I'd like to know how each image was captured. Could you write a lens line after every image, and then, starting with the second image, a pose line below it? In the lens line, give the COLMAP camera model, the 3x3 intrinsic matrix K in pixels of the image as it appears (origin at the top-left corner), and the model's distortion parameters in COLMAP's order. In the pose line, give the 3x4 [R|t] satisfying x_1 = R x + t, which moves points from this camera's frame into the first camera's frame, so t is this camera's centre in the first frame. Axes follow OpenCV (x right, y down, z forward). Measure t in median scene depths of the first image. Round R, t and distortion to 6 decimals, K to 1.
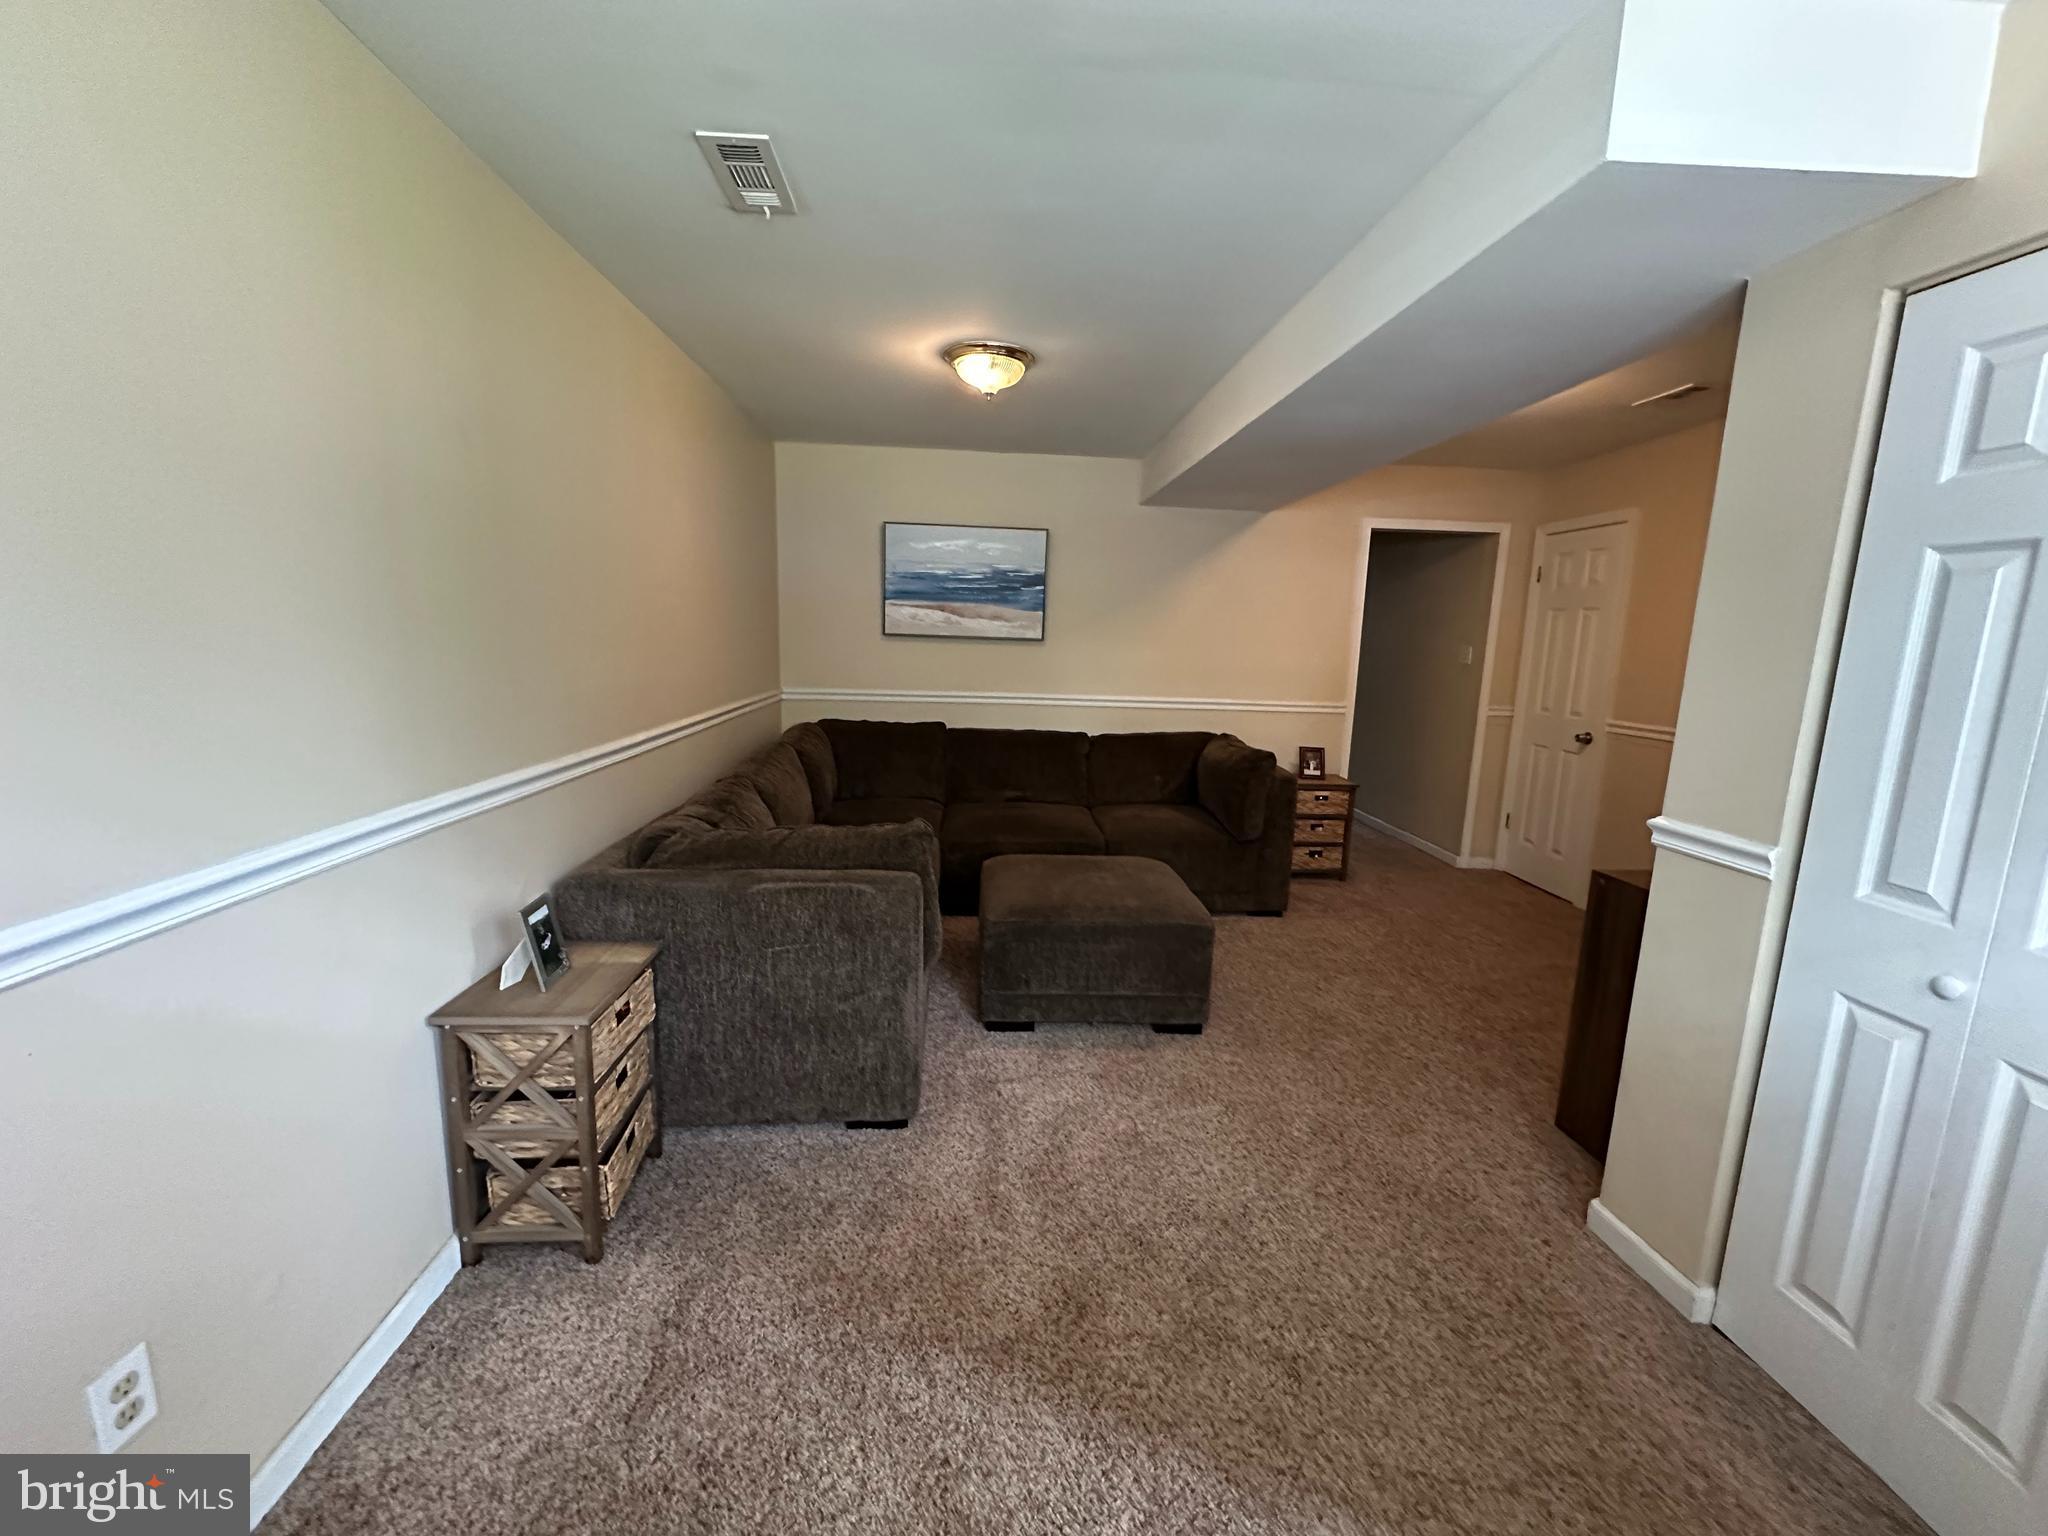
lens RADIAL K [[815.0, 0, 1022.4], [0, 815.0, 764.9], [0, 0, 1]] dist [0.001660, -0.000156]
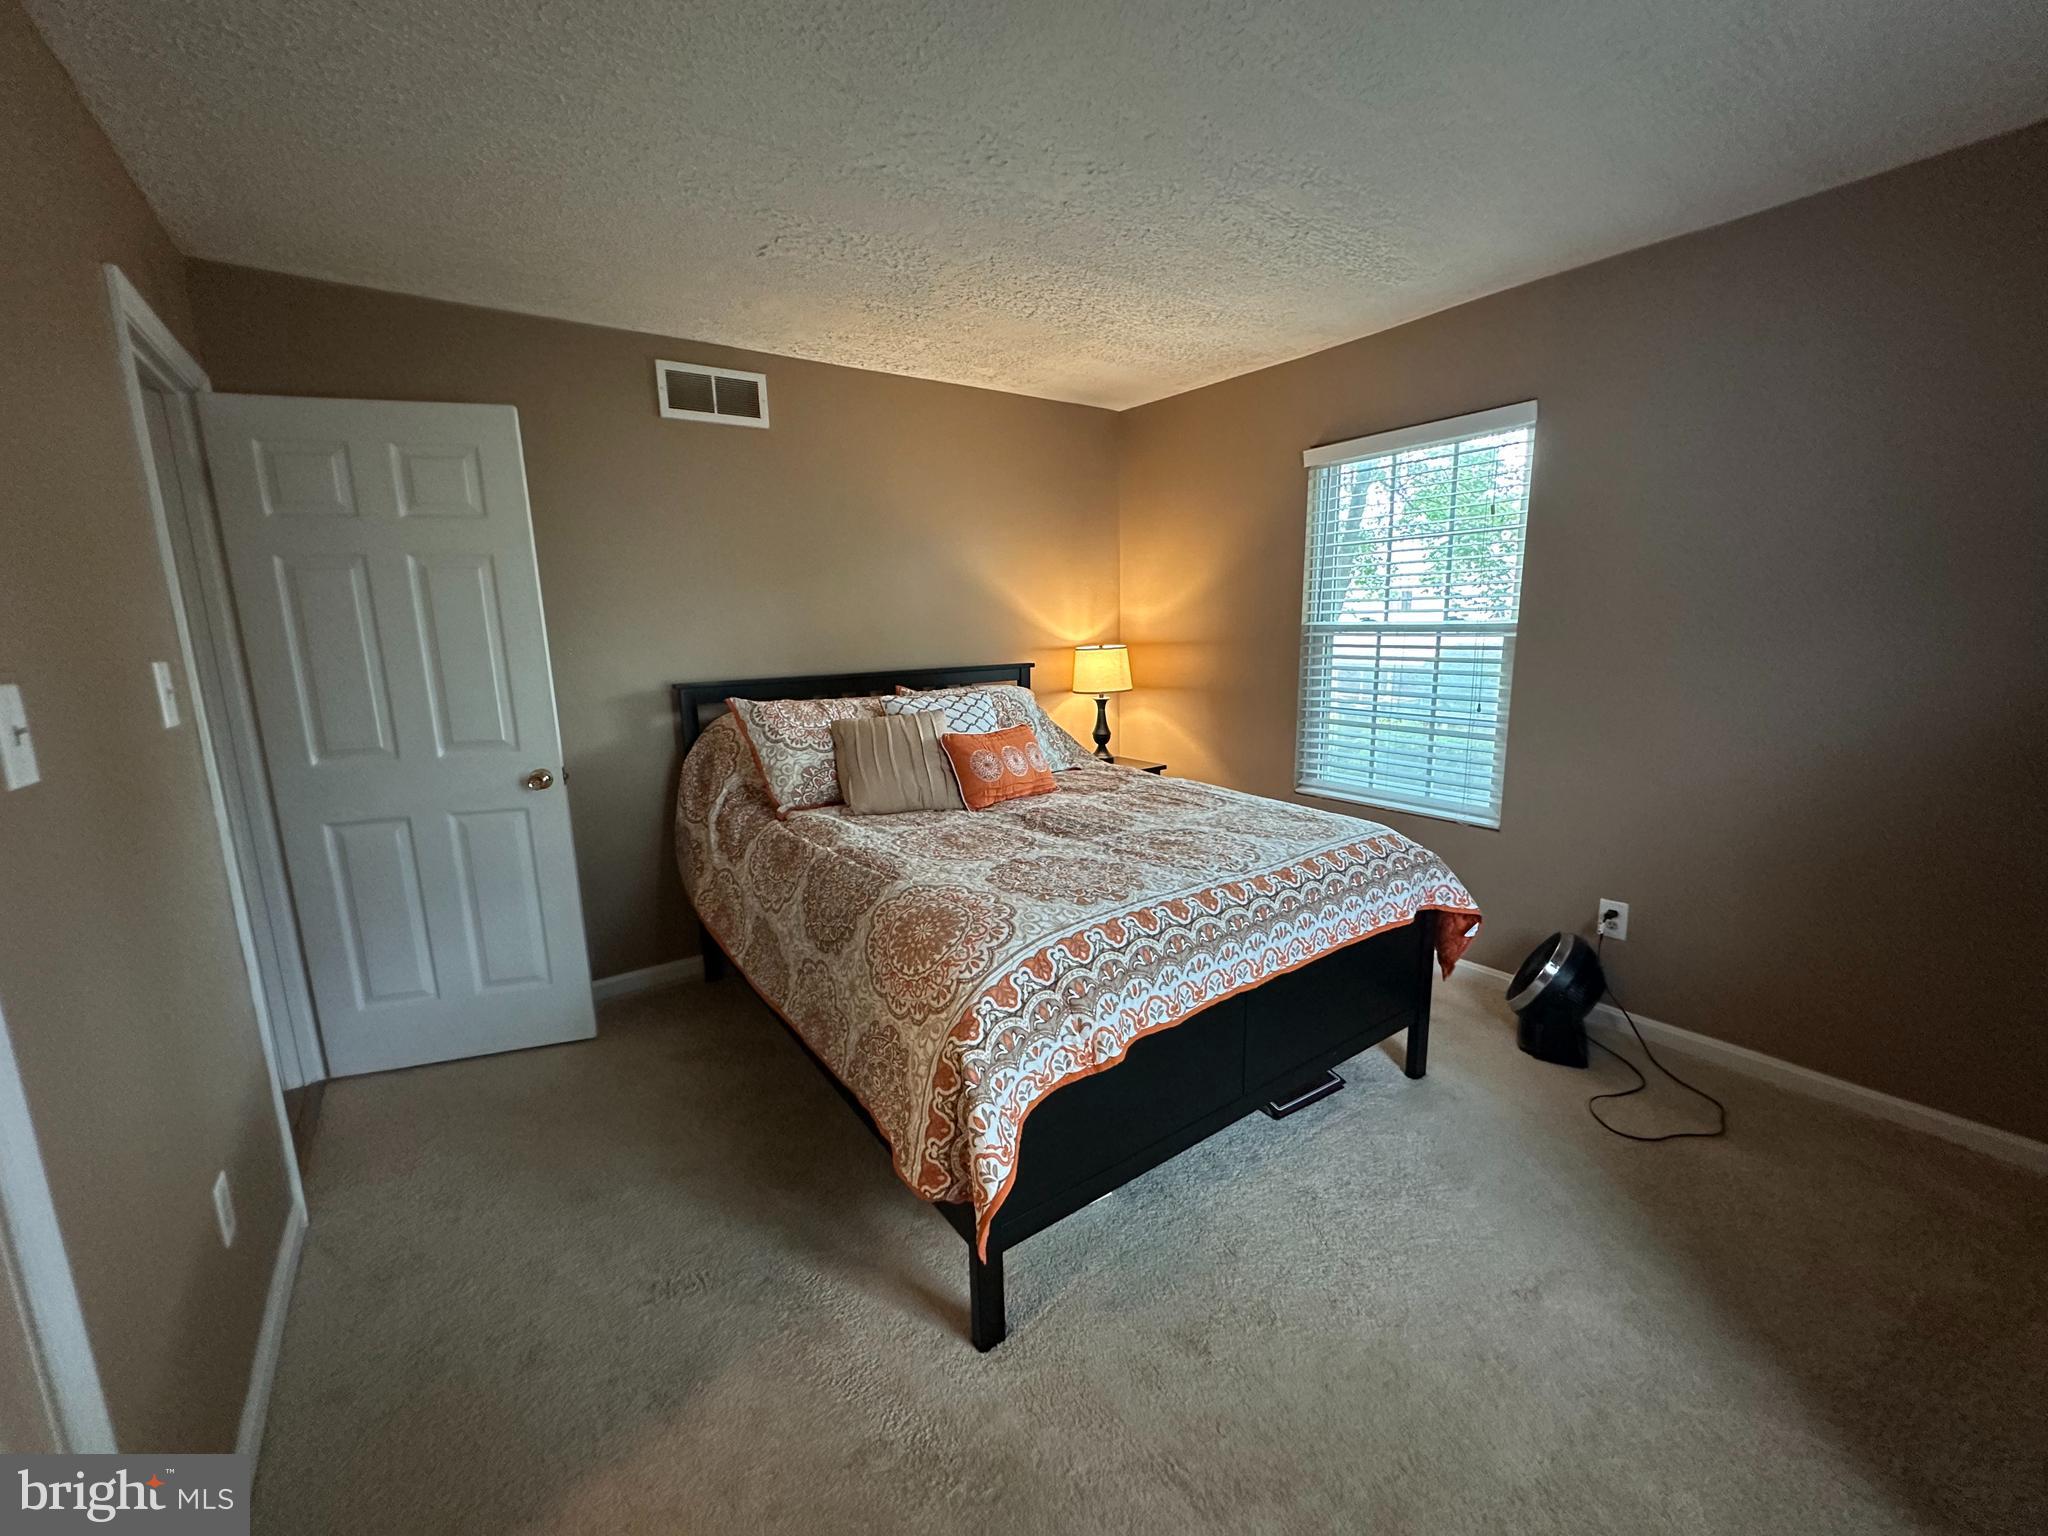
lens RADIAL K [[815.0, 0, 1029.0], [0, 815.0, 758.6], [0, 0, 1]] dist [0.001660, -0.000156]
pose [[-0.531959, -0.164663, 0.830606, -0.713453], [0.145386, 0.948583, 0.281163, -0.093482], [-0.834196, 0.270326, -0.480667, 0.526157]]
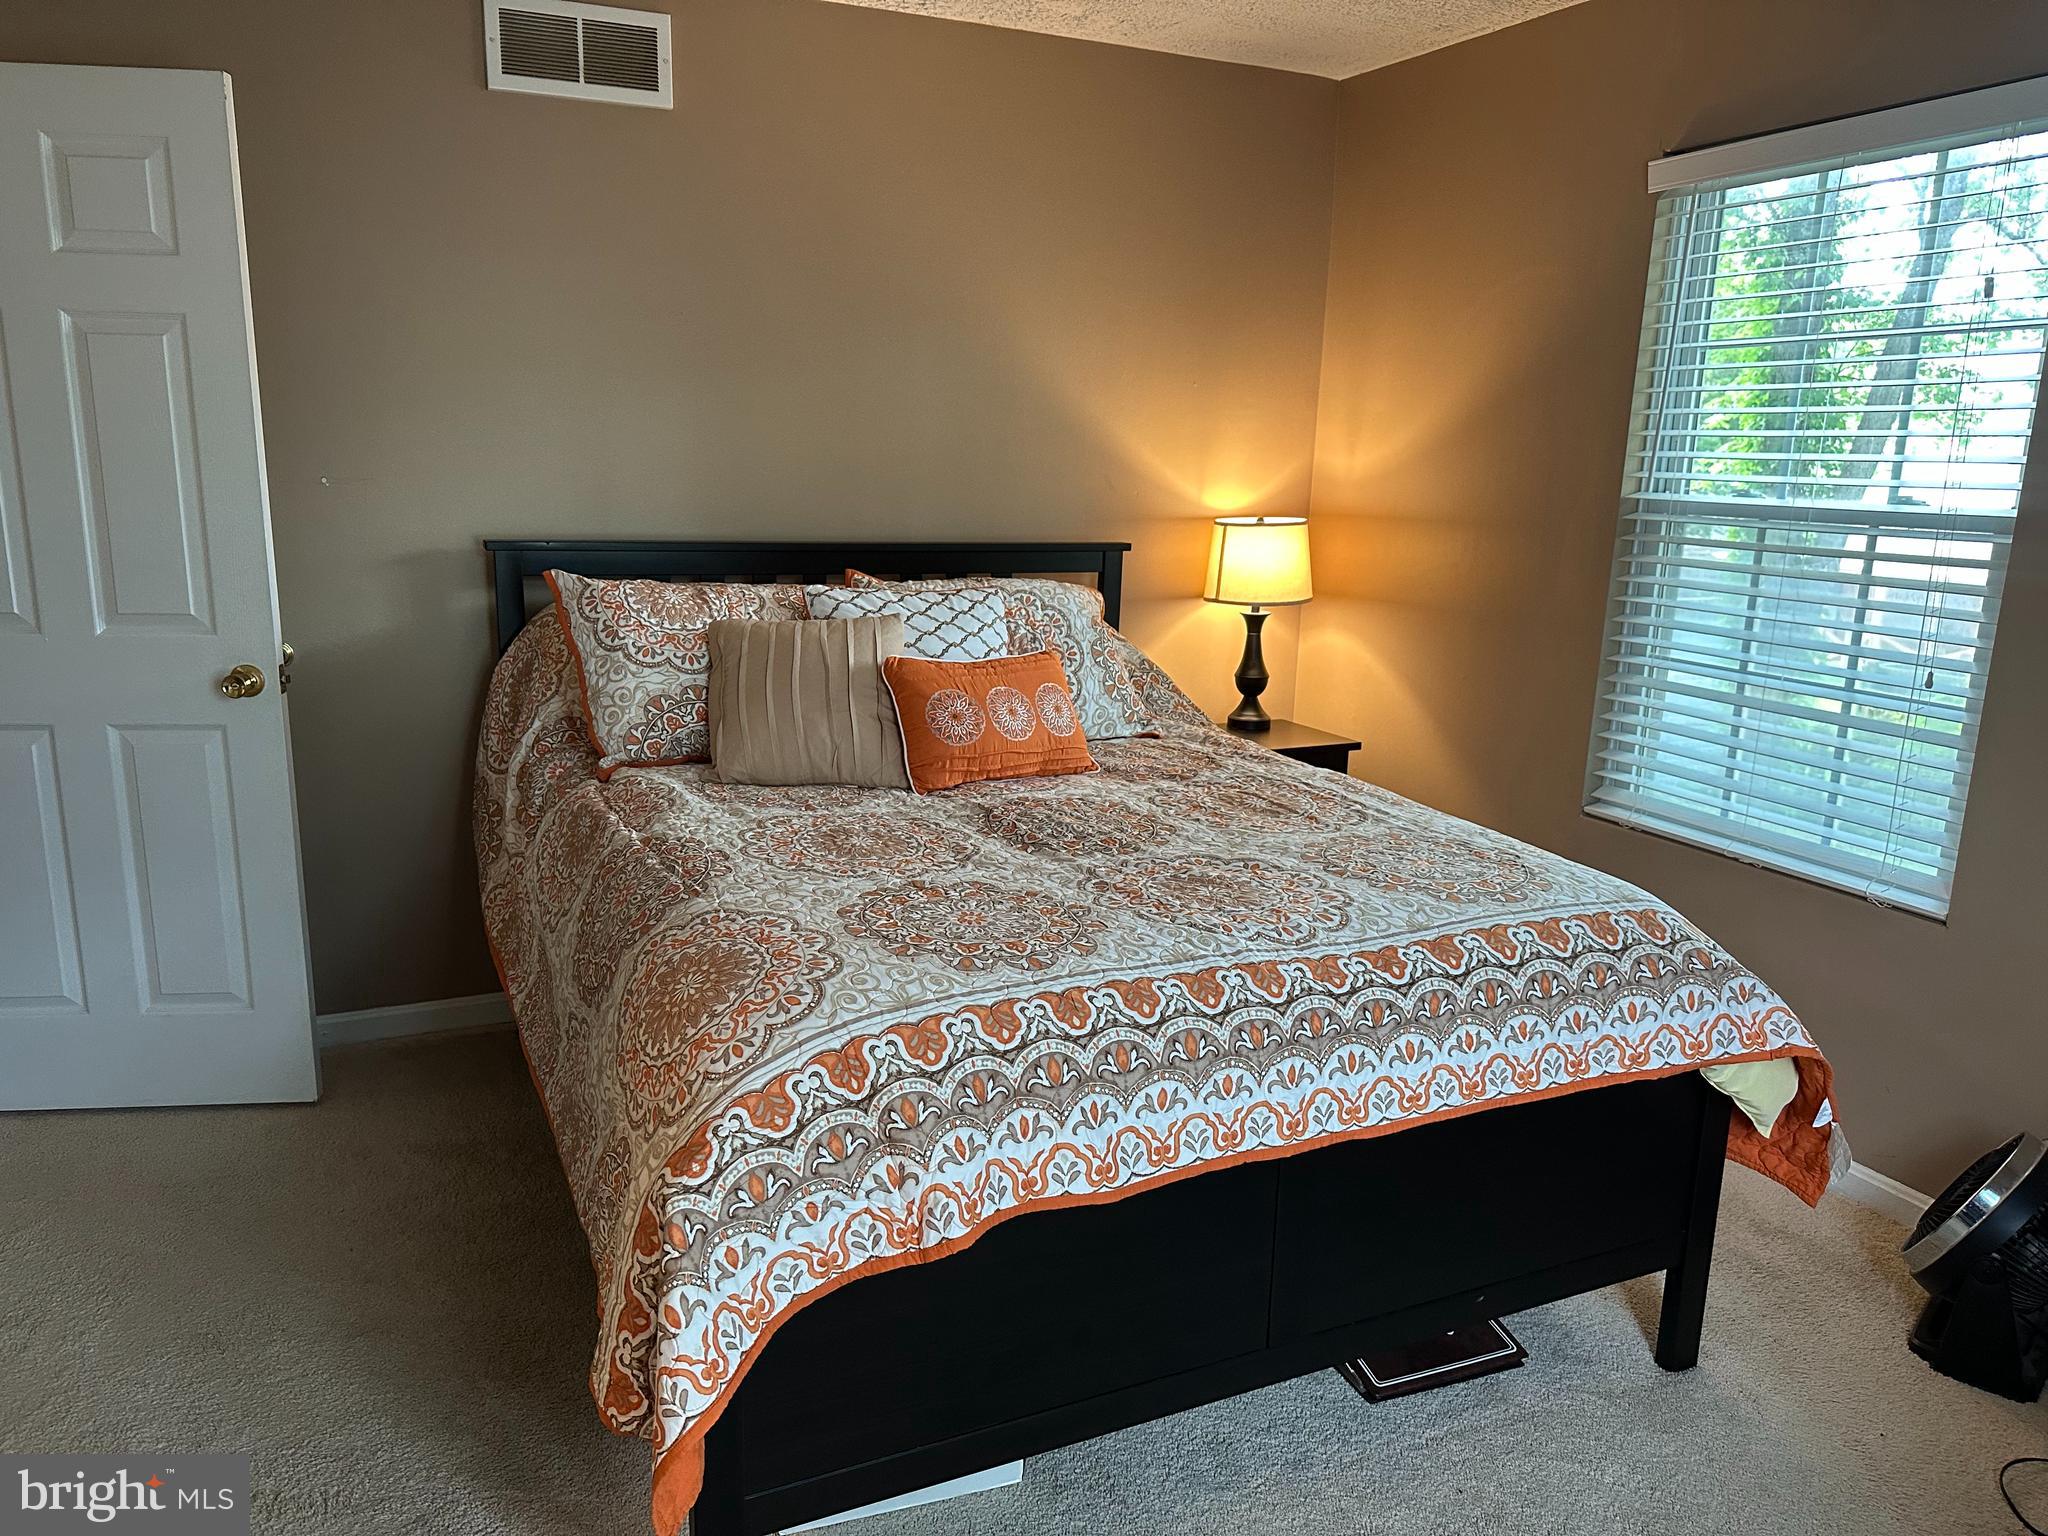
lens RADIAL K [[1433.5, 0, 1030.5], [0, 1433.5, 758.0], [0, 0, 1]] dist [0.062534, -0.072803]
pose [[-0.365959, -0.234699, 0.900550, -0.814656], [0.117583, 0.948261, 0.294916, -0.072619], [-0.923173, 0.213817, -0.319428, 0.333515]]
